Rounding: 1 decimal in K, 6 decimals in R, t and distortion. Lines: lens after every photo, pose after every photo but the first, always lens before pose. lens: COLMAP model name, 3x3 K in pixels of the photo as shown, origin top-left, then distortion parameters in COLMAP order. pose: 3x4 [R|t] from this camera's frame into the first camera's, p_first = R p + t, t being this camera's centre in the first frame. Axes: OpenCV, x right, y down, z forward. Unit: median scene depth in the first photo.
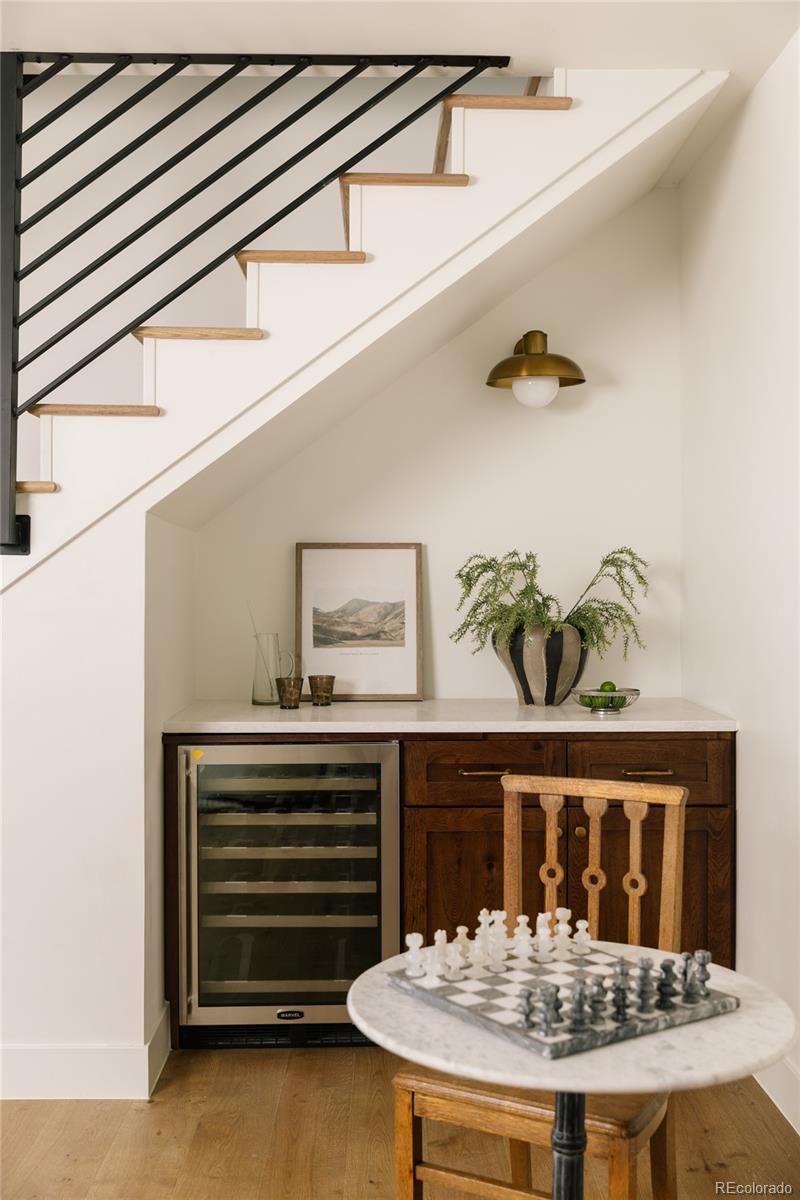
lens RADIAL K [[1284.7, 0, 400.0], [0, 1284.7, 600.0], [0, 0, 1]] dist [-0.013458, -0.012447]
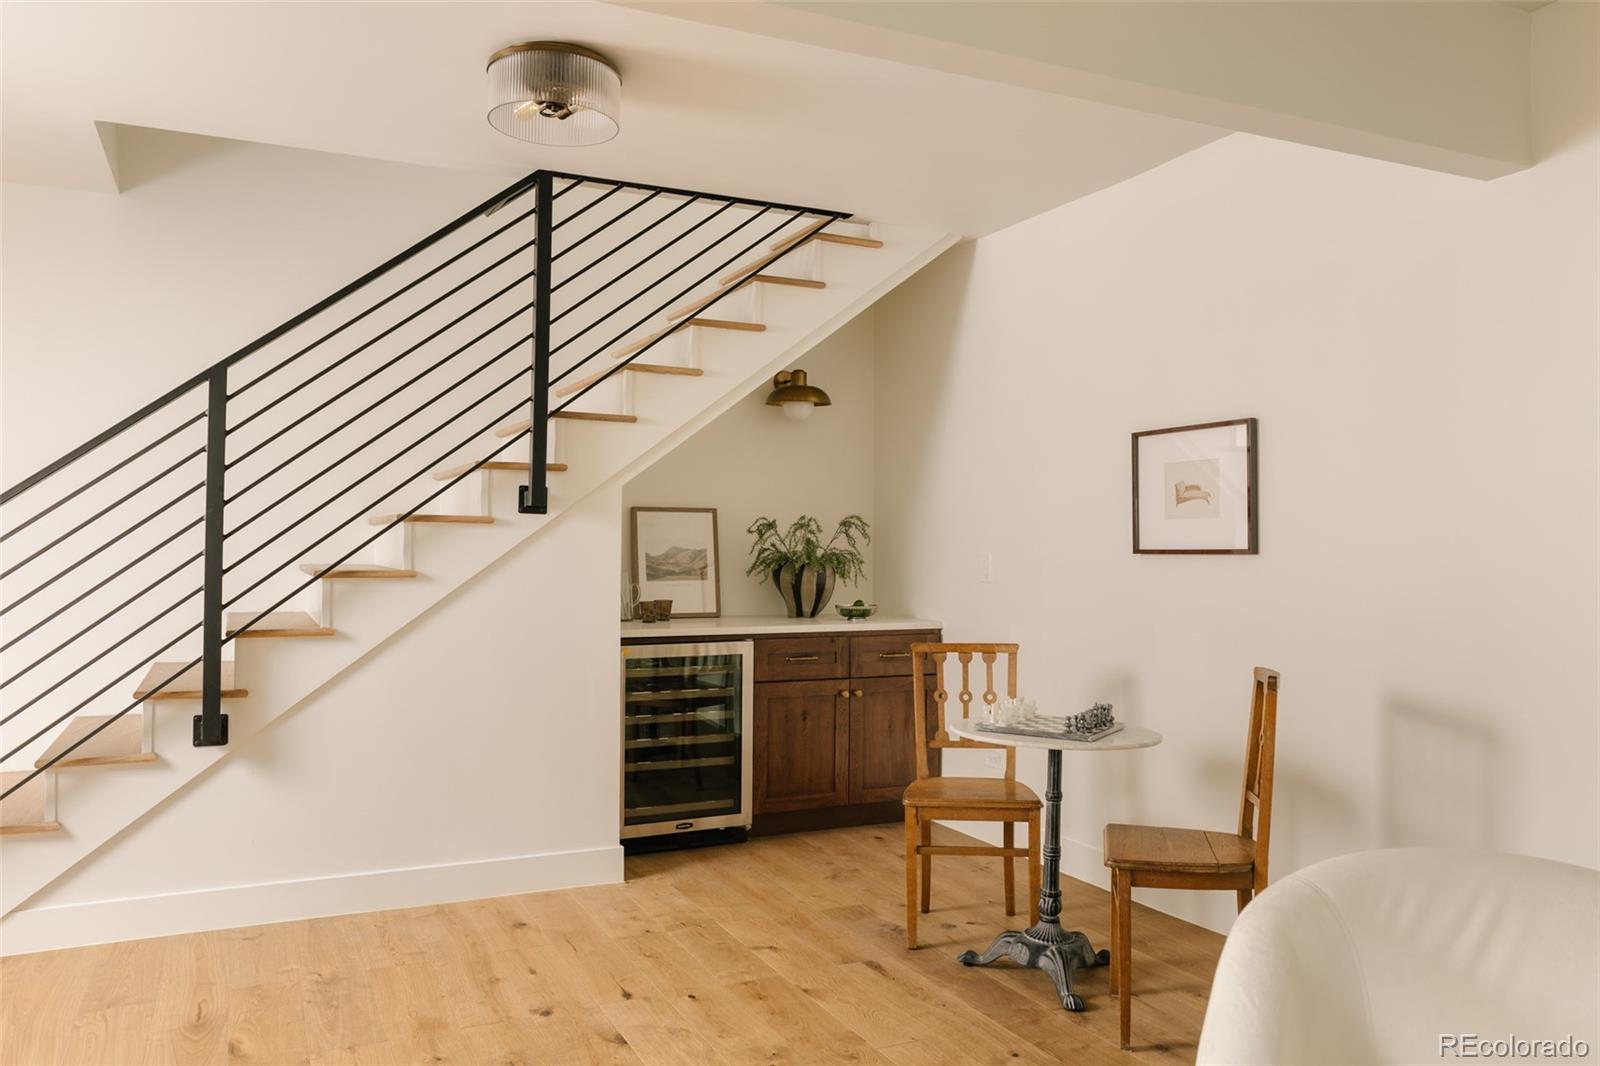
lens RADIAL K [[1204.8, 0, 800.0], [0, 1204.8, 533.0], [0, 0, 1]] dist [0.002295, 0.000284]
pose [[0.913085, 0.010245, 0.407640, -0.480226], [-0.002167, 0.999792, -0.020273, 0.011297], [-0.407763, 0.017628, 0.912918, -0.299765]]
